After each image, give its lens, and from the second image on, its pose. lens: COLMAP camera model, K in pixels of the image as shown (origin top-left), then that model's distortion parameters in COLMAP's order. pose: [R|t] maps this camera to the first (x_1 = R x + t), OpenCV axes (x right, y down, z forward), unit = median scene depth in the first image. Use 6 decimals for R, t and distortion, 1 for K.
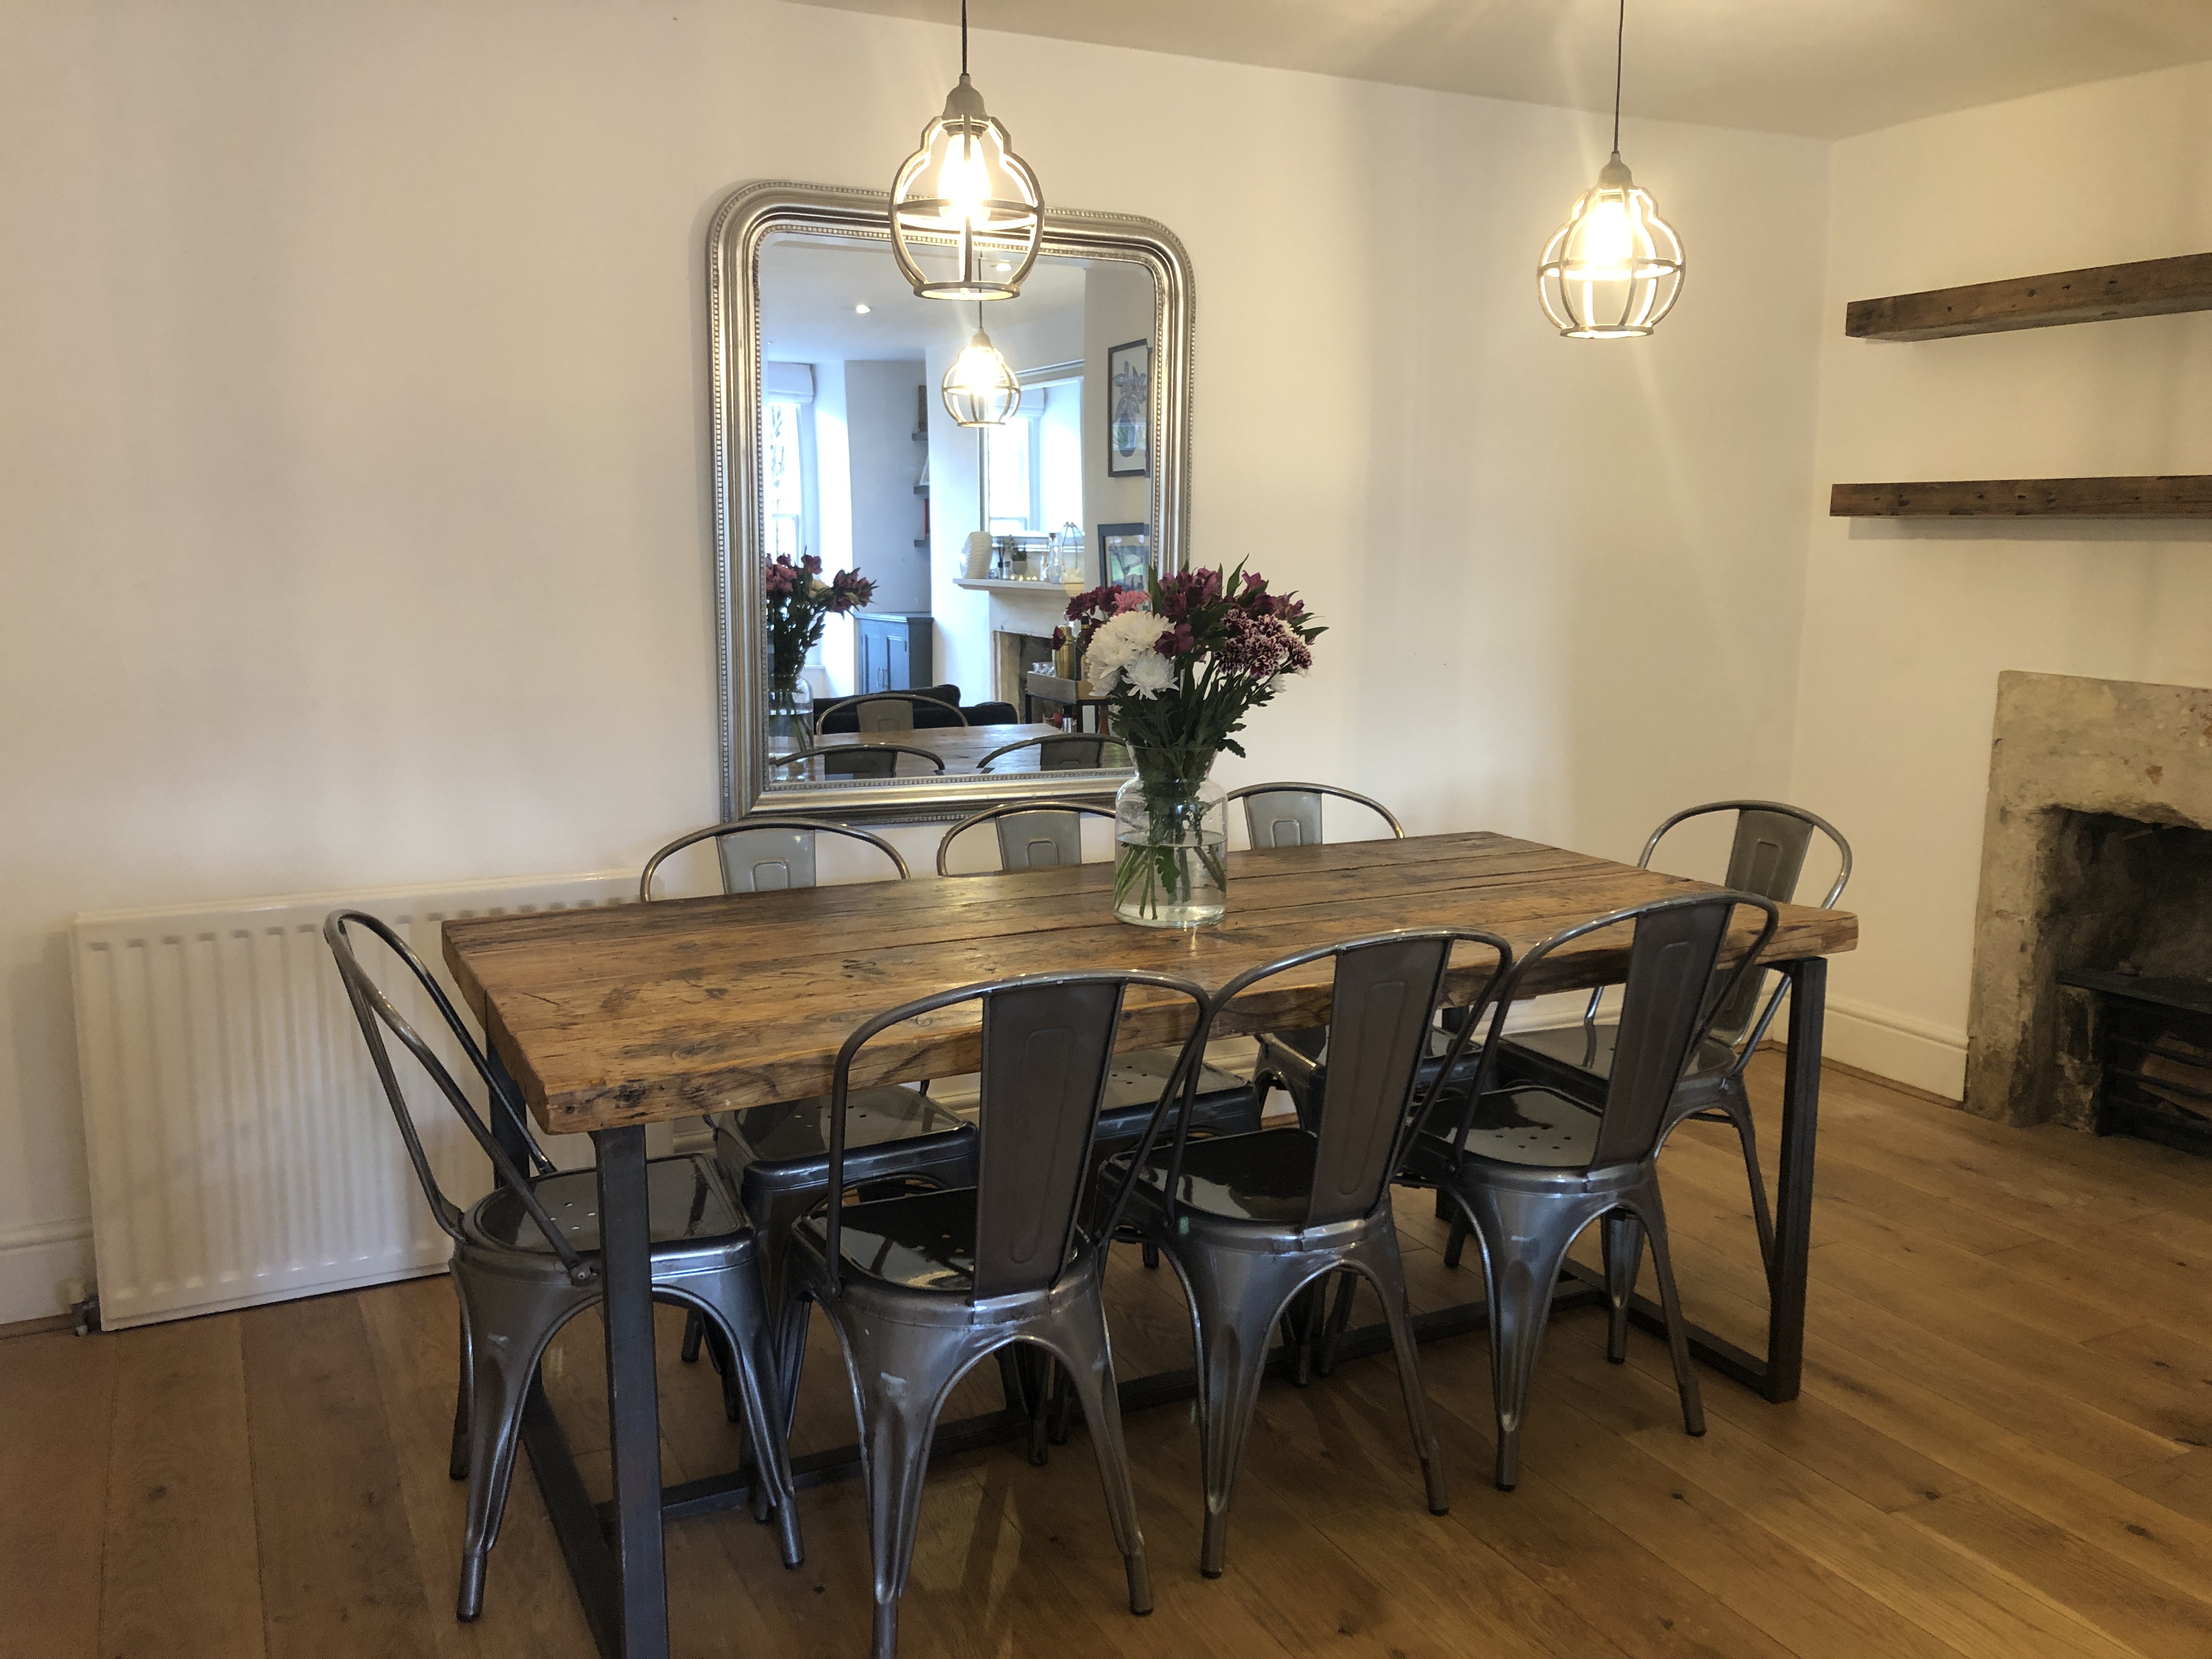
lens RADIAL K [[1823.1, 0, 1111.2], [0, 1823.1, 818.8], [0, 0, 1]] dist [-0.000892, -0.001319]
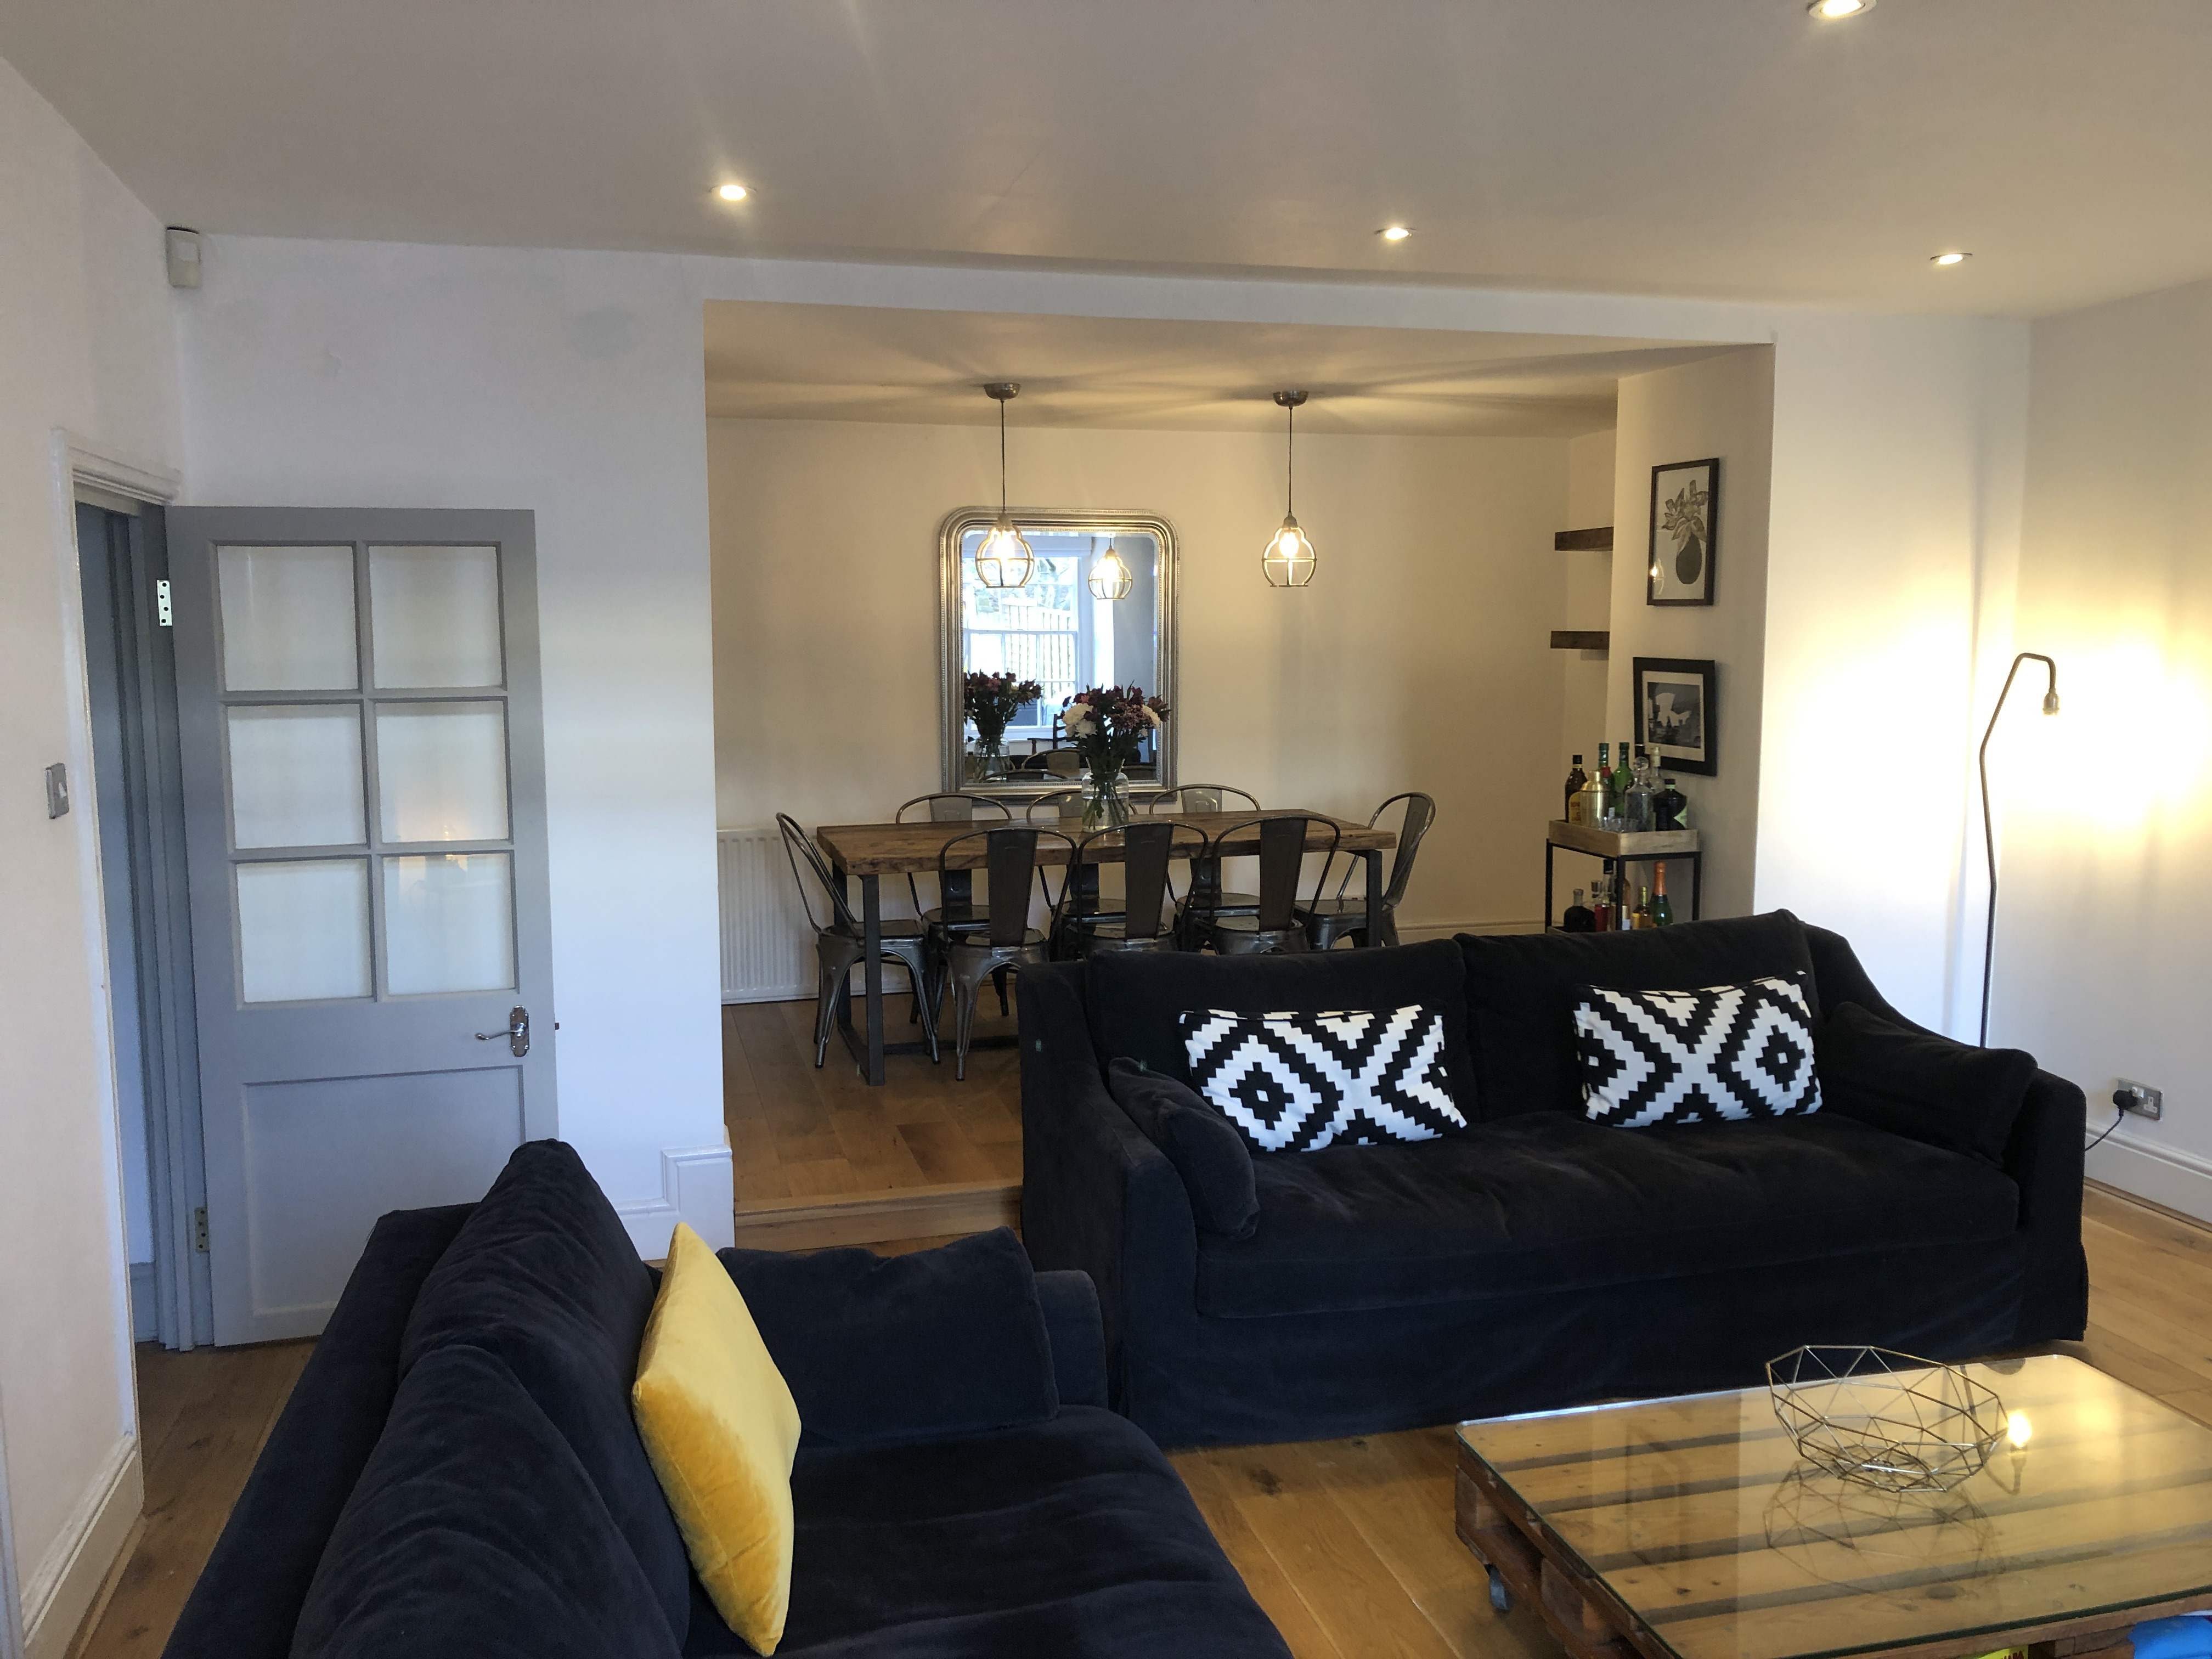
lens RADIAL K [[1823.1, 0, 1101.7], [0, 1823.1, 833.1], [0, 0, 1]] dist [-0.000892, -0.001319]
pose [[0.979684, 0.011676, -0.200209, 0.420182], [-0.019797, 0.999058, -0.038609, 0.124779], [0.199570, 0.041788, 0.978992, -1.113662]]
